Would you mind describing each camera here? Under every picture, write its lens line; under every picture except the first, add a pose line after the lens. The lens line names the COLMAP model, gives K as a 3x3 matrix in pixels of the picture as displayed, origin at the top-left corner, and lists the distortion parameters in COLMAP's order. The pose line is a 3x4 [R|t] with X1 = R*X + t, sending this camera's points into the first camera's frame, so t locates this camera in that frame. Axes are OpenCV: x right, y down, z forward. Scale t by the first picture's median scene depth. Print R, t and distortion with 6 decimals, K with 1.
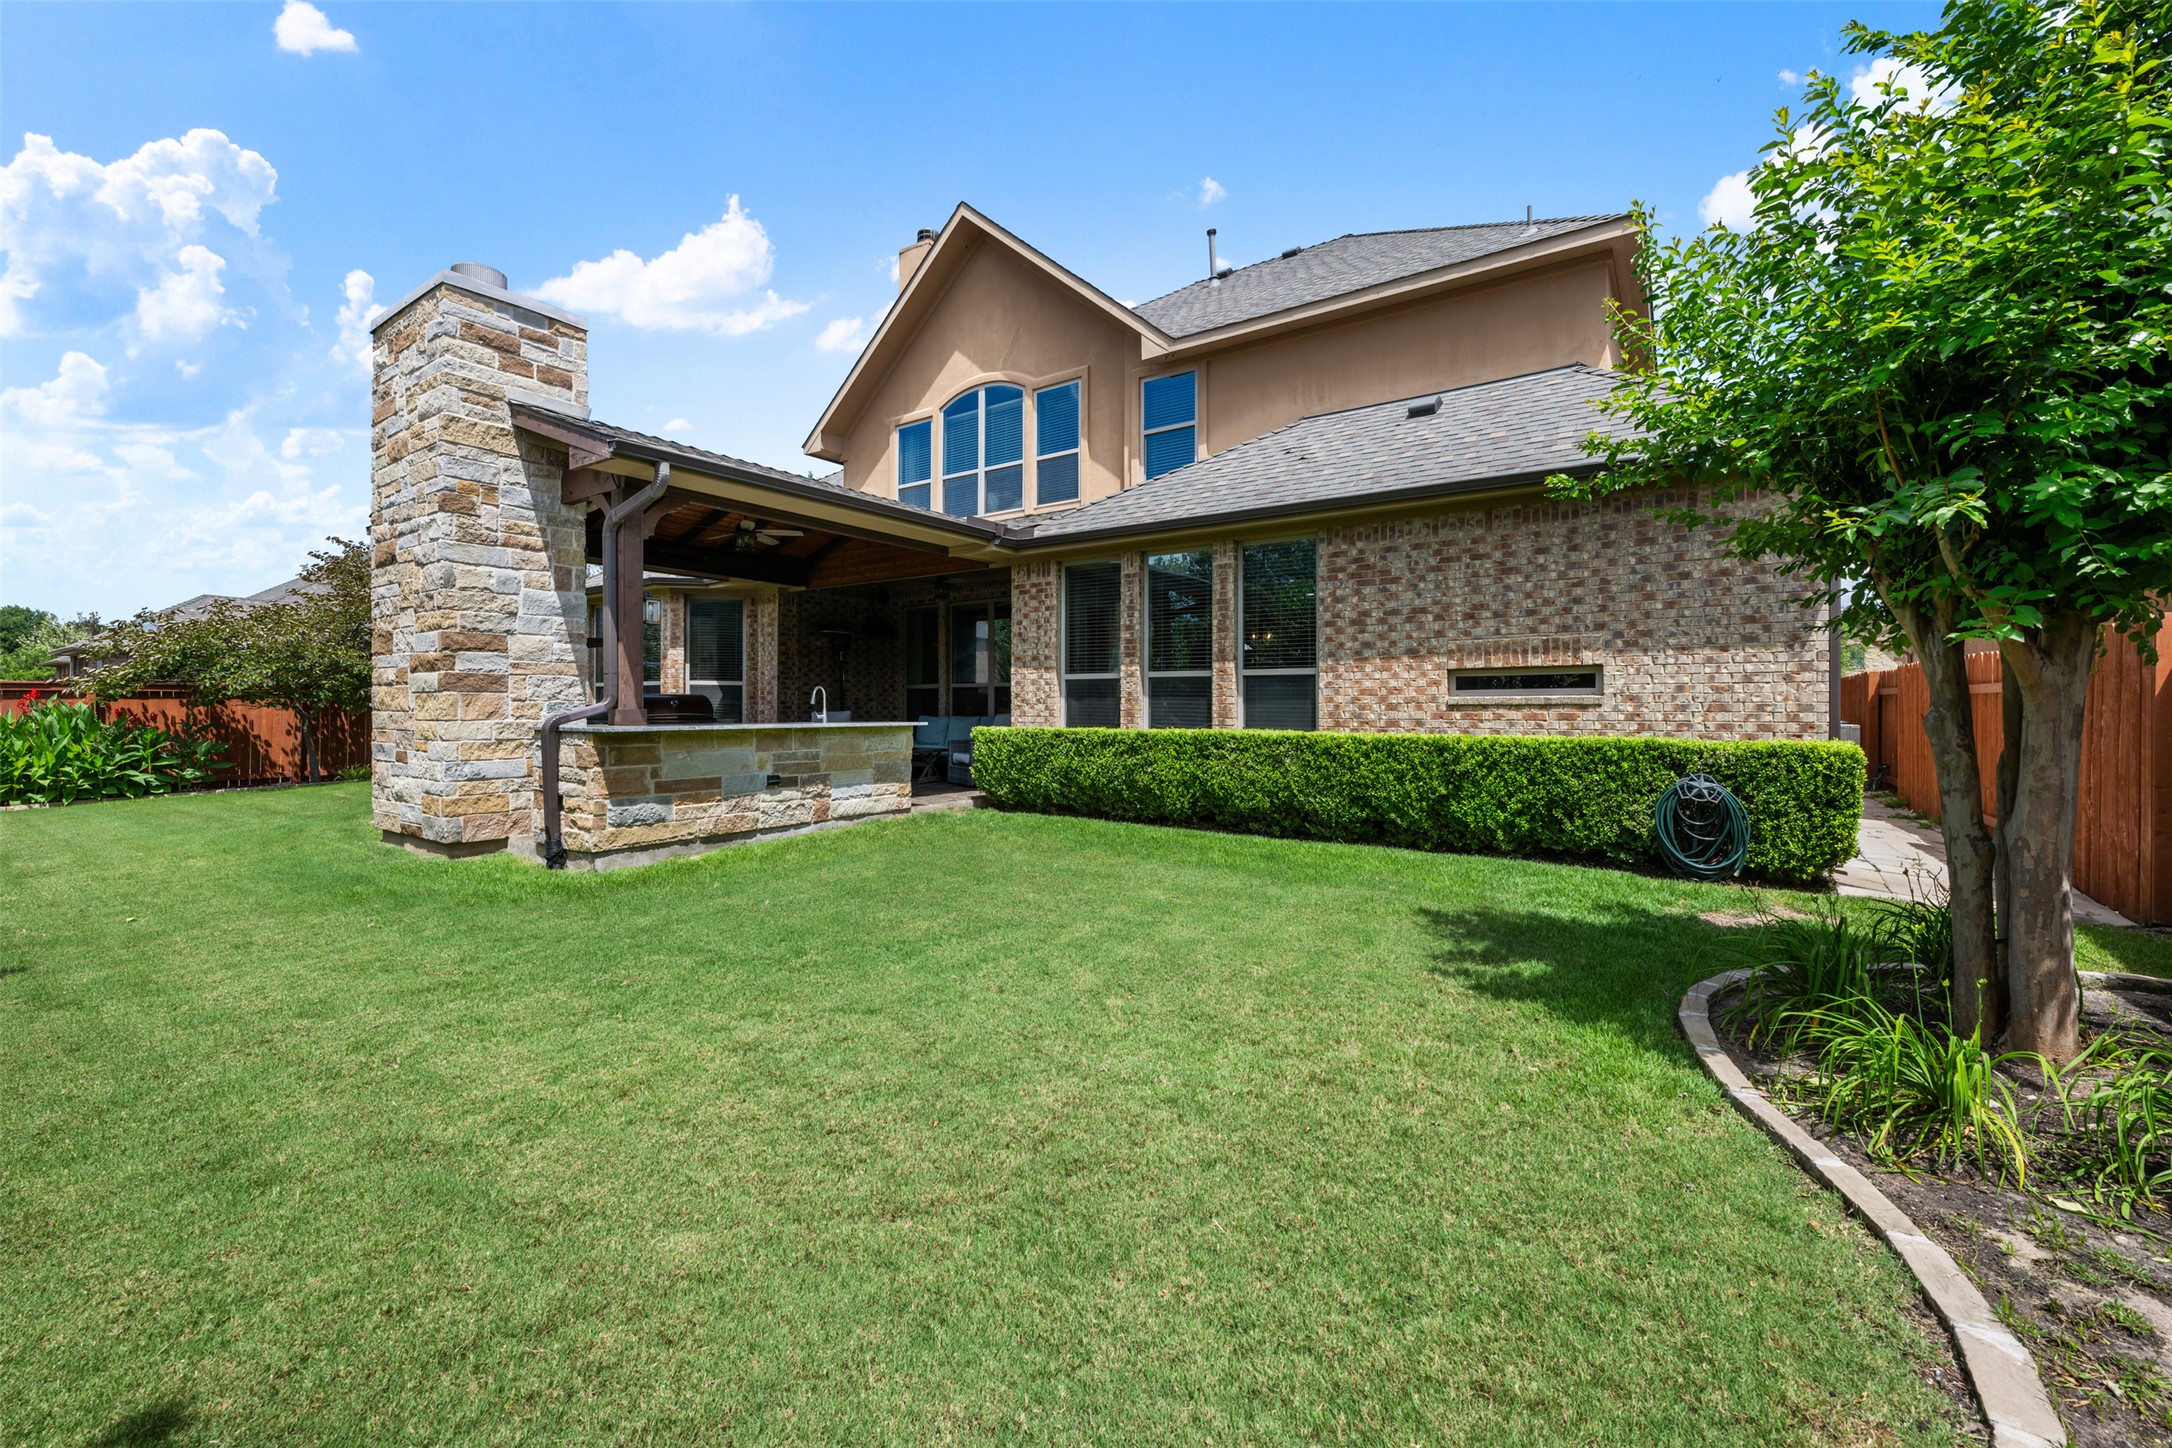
lens RADIAL K [[868.1, 0, 1085.3], [0, 868.1, 712.0], [0, 0, 1]] dist [-0.000984, 0.000460]
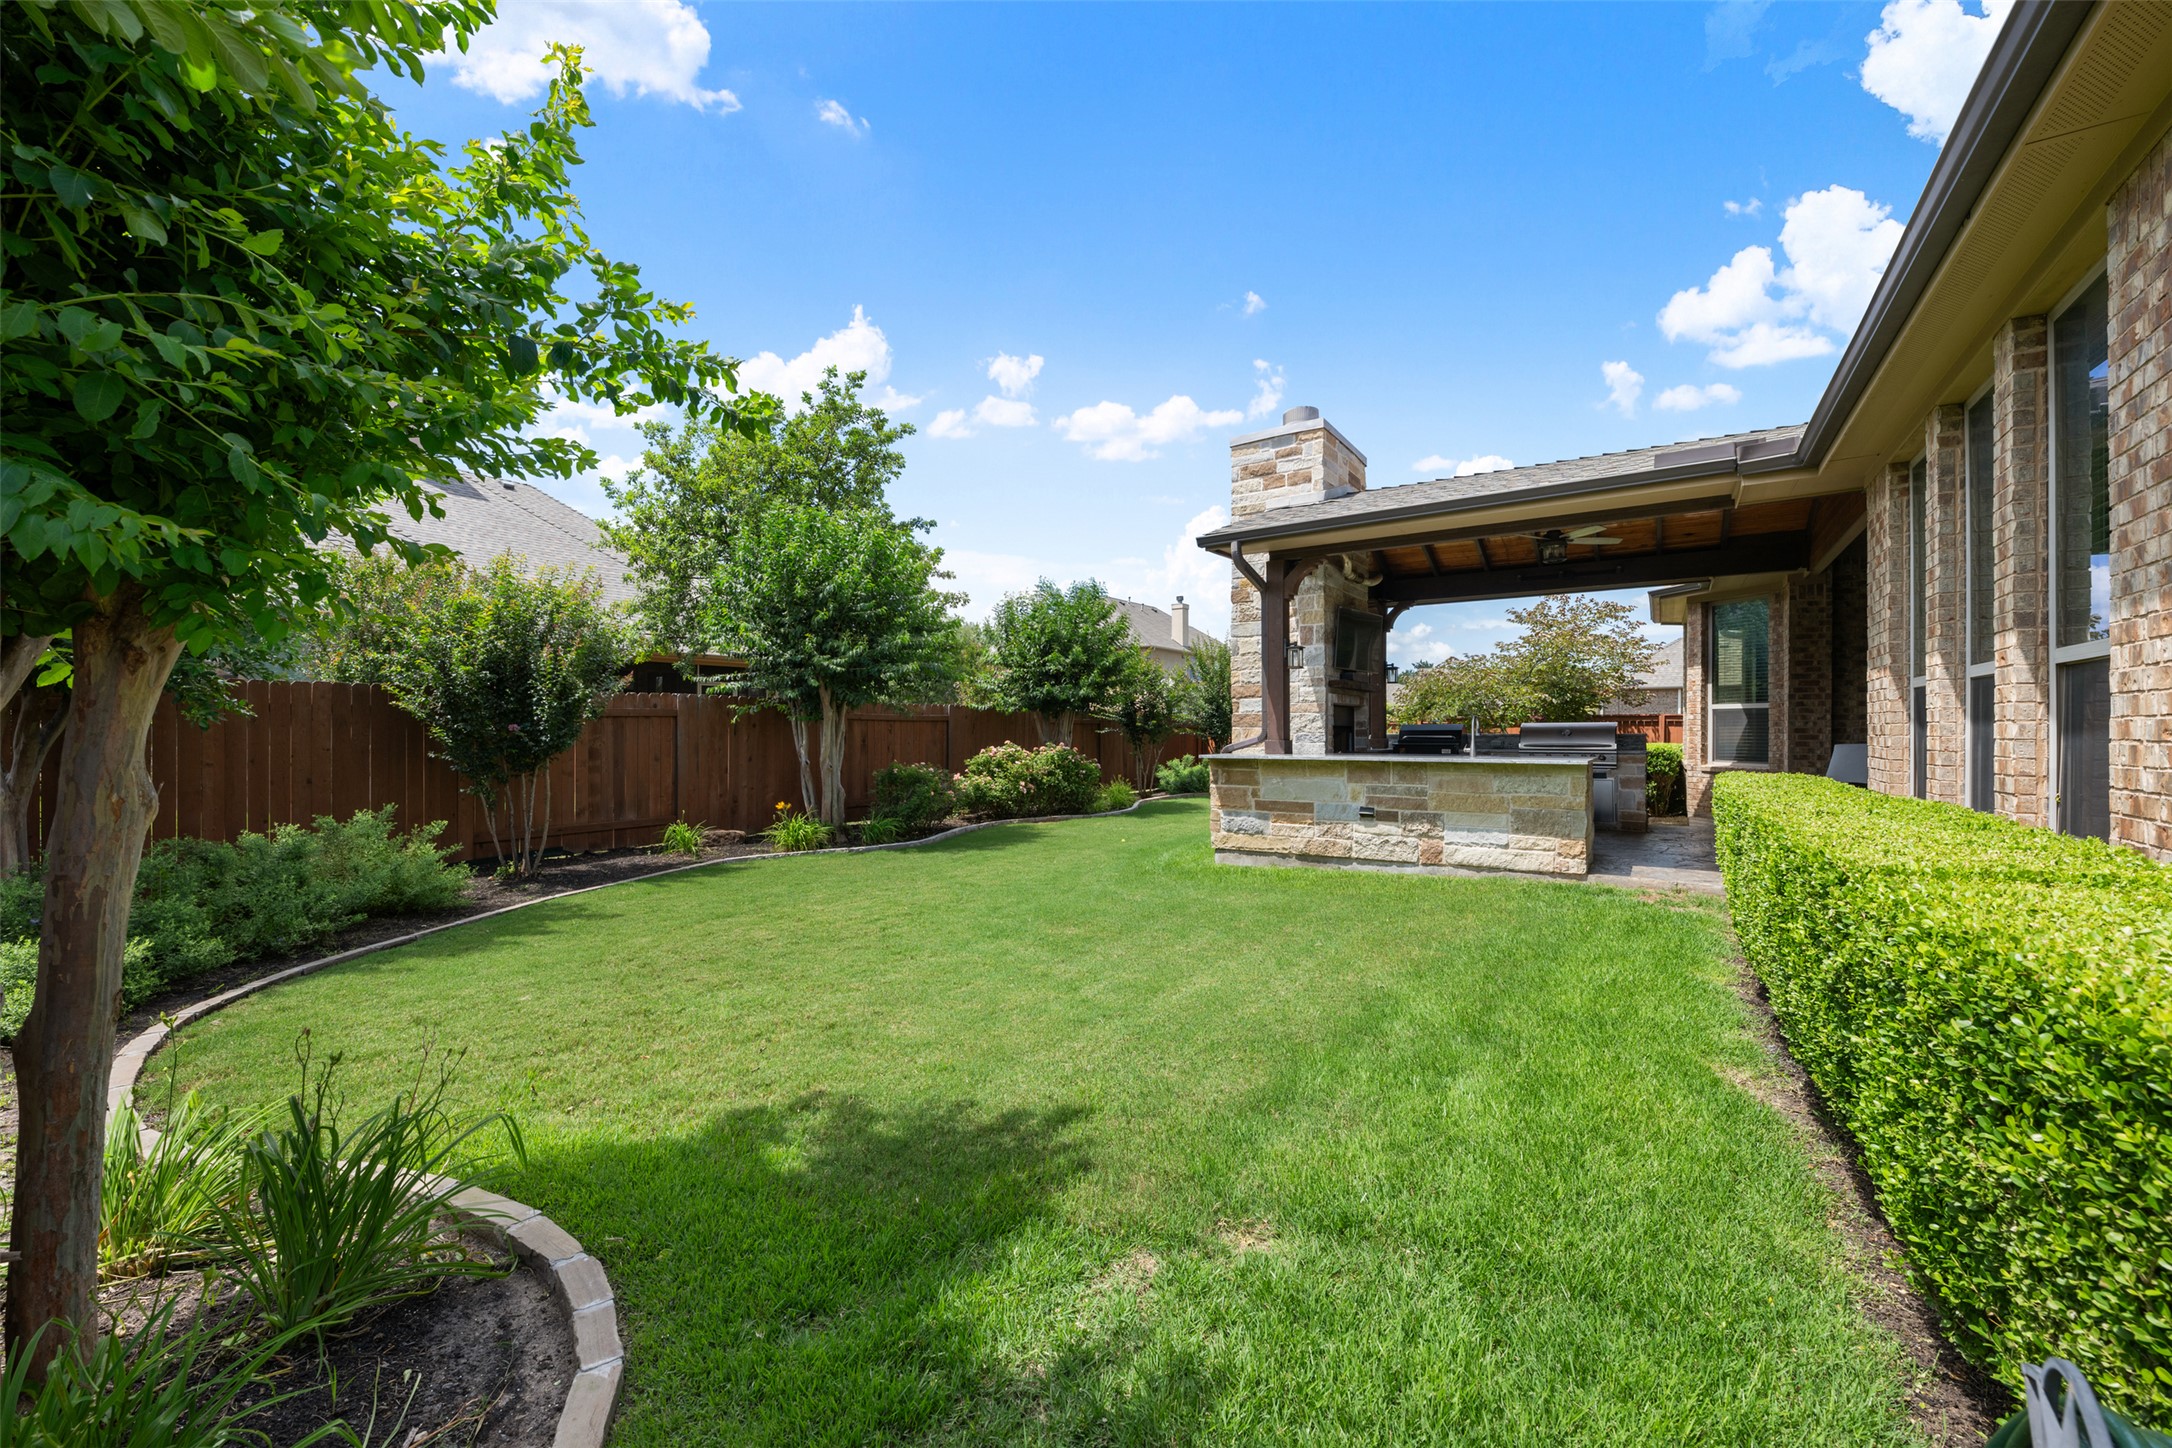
lens RADIAL K [[868.1, 0, 1087.1], [0, 868.1, 734.2], [0, 0, 1]] dist [-0.000984, 0.000460]
pose [[0.004540, 0.001990, -0.999988, 0.638619], [-0.003244, 0.999993, 0.001975, -0.012310], [0.999984, 0.003235, 0.004546, 0.667760]]
